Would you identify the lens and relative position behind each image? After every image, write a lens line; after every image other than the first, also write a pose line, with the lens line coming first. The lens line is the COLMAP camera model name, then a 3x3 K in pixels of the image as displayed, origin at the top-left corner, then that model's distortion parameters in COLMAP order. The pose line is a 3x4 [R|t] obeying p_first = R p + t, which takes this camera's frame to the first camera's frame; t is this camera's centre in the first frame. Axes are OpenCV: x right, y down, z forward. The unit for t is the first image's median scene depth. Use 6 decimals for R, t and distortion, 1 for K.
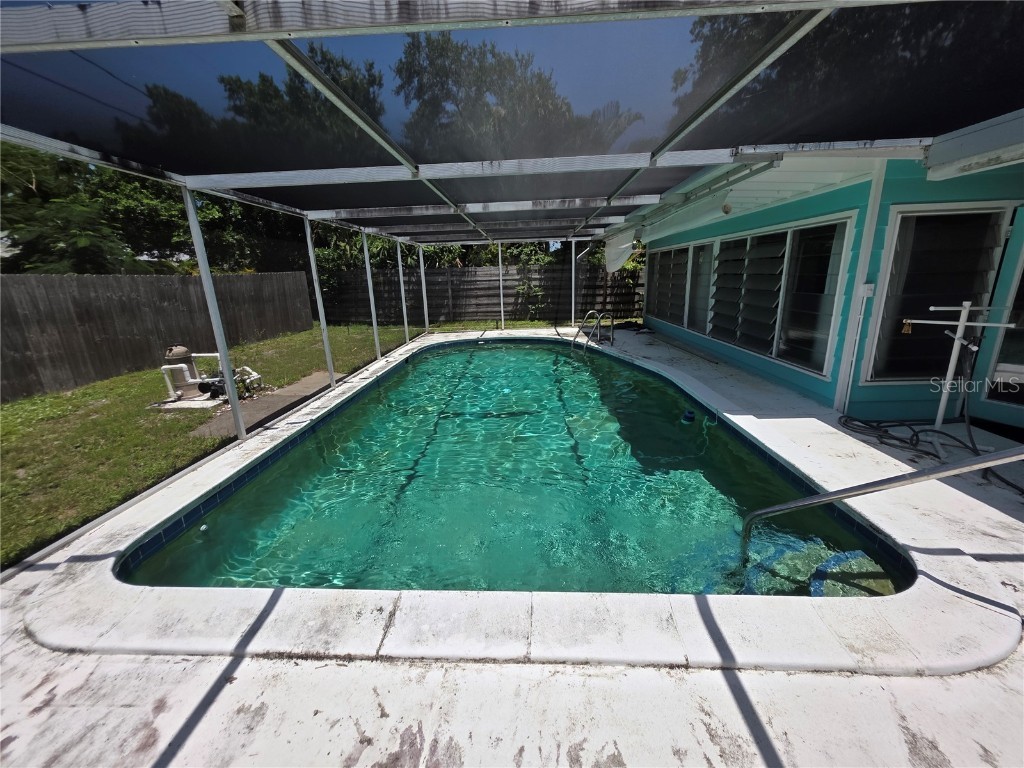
lens RADIAL K [[410.0, 0, 513.4], [0, 410.0, 380.9], [0, 0, 1]] dist [0.000966, 0.000727]
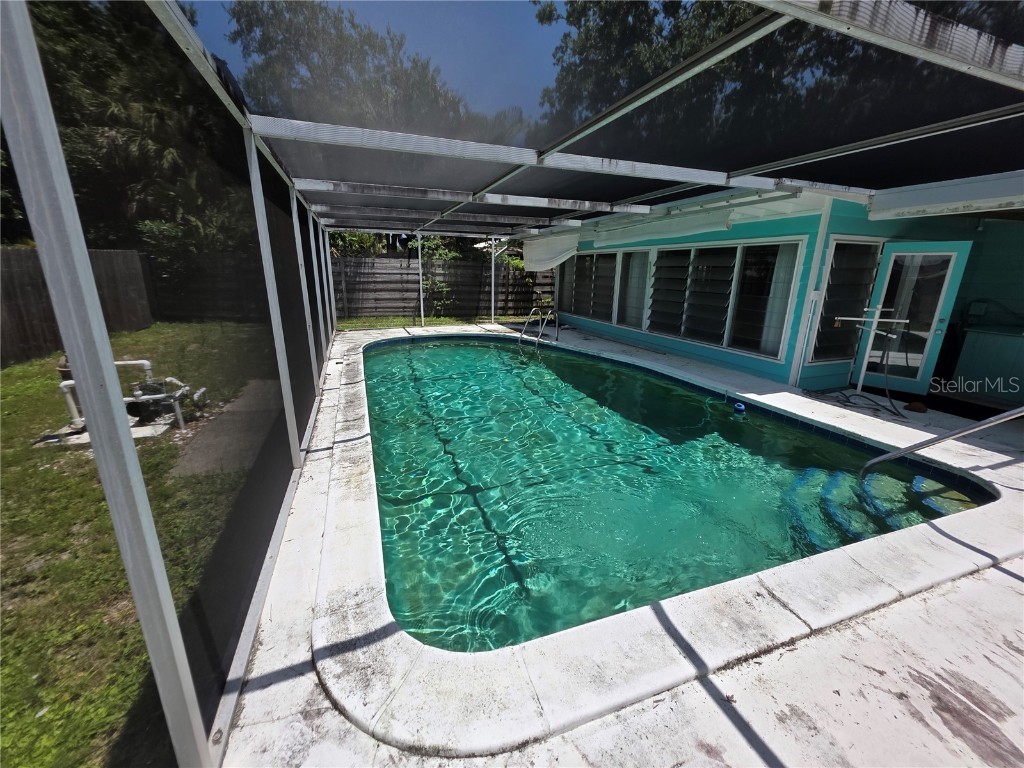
lens RADIAL K [[410.0, 0, 513.4], [0, 410.0, 380.9], [0, 0, 1]] dist [0.000966, 0.000727]
pose [[0.921396, -0.055026, 0.384709, -0.450101], [0.052534, 0.998475, 0.016993, -0.010310], [-0.385058, 0.004553, 0.922881, 0.101132]]
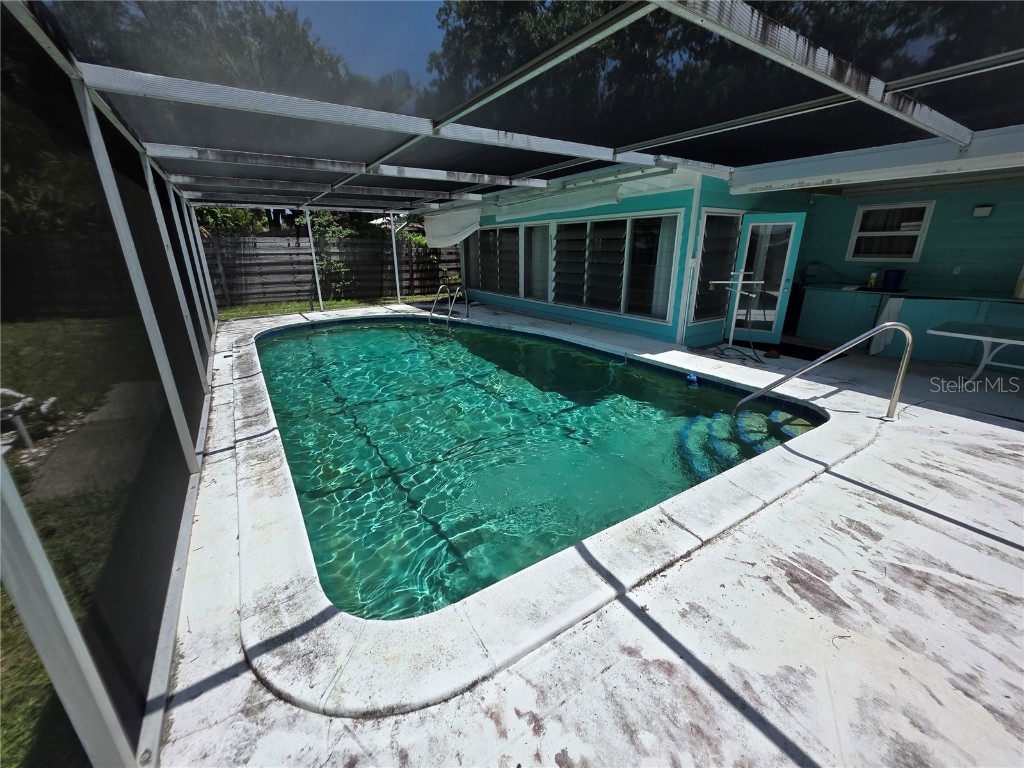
lens RADIAL K [[410.0, 0, 513.4], [0, 410.0, 380.9], [0, 0, 1]] dist [0.000966, 0.000727]
pose [[0.813423, -0.155222, 0.560579, -0.460113], [0.127662, 0.987880, 0.088297, -0.004066], [-0.567490, -0.000258, 0.823380, 0.091396]]
